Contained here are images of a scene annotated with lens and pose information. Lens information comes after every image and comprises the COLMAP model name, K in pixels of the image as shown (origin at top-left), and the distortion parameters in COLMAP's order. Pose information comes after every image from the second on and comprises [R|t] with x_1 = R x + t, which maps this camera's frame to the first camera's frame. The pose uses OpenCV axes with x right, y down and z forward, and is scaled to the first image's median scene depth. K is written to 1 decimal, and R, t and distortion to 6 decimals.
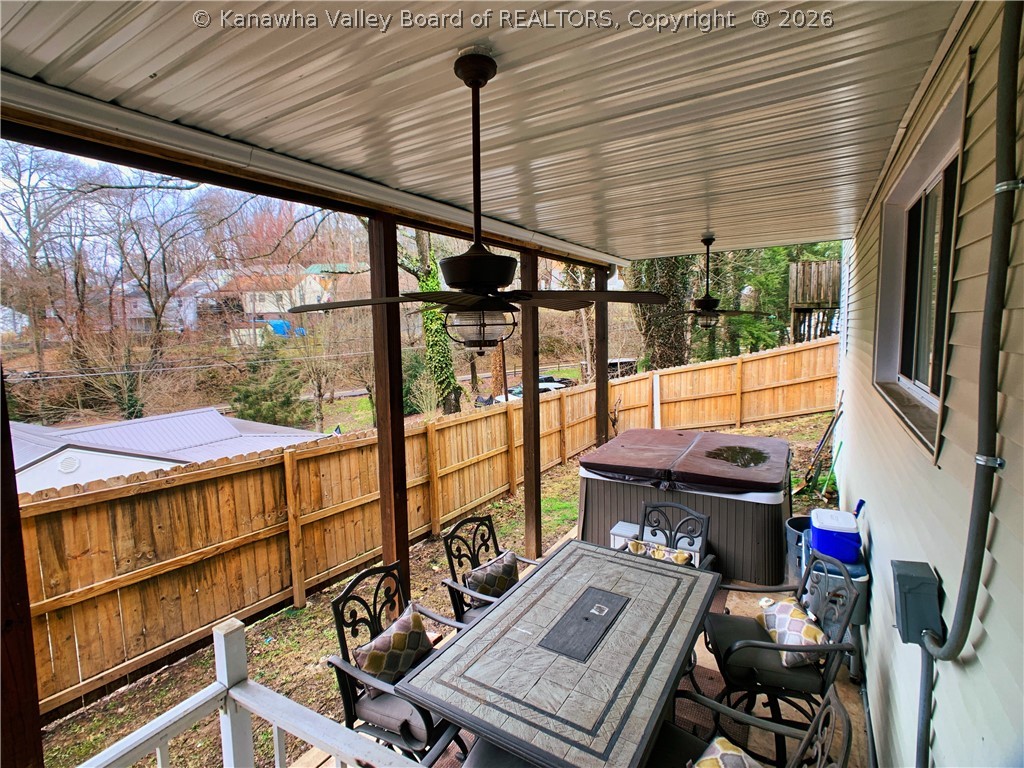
lens RADIAL K [[496.8, 0, 507.6], [0, 496.8, 378.7], [0, 0, 1]] dist [-0.001586, -0.000248]
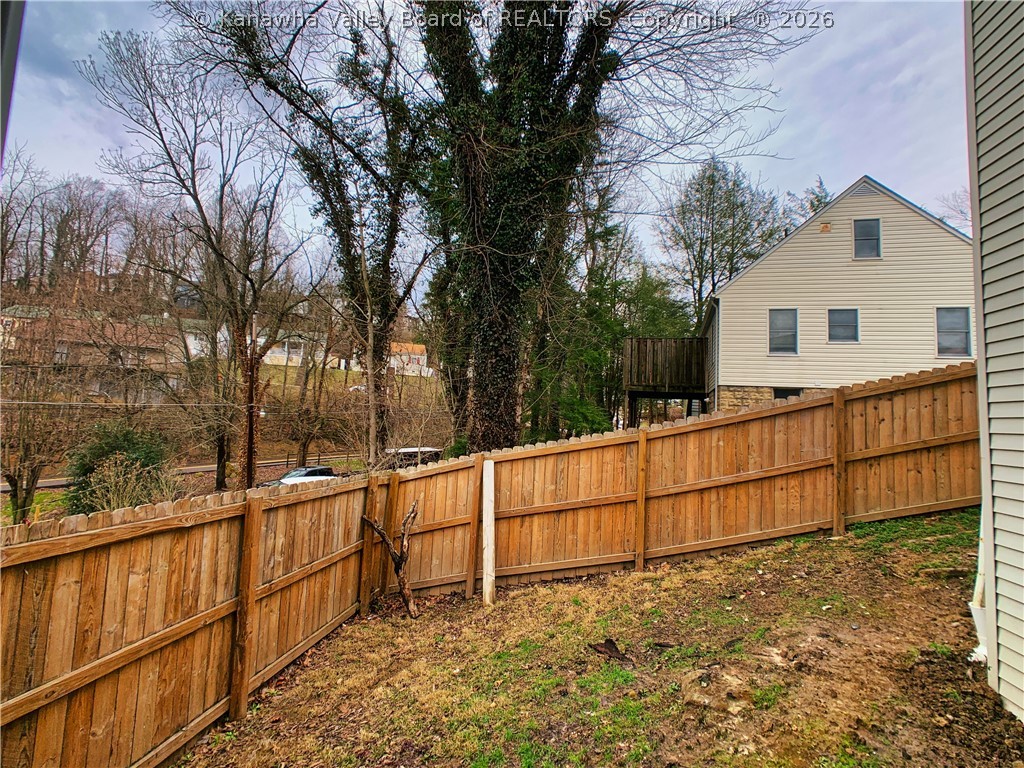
lens RADIAL K [[496.8, 0, 511.5], [0, 496.8, 380.6], [0, 0, 1]] dist [-0.001586, -0.000248]
pose [[0.923570, 0.087975, 0.373202, 0.131805], [-0.017948, 0.982175, -0.187112, 0.006317], [-0.383010, 0.166113, 0.908686, 0.546103]]
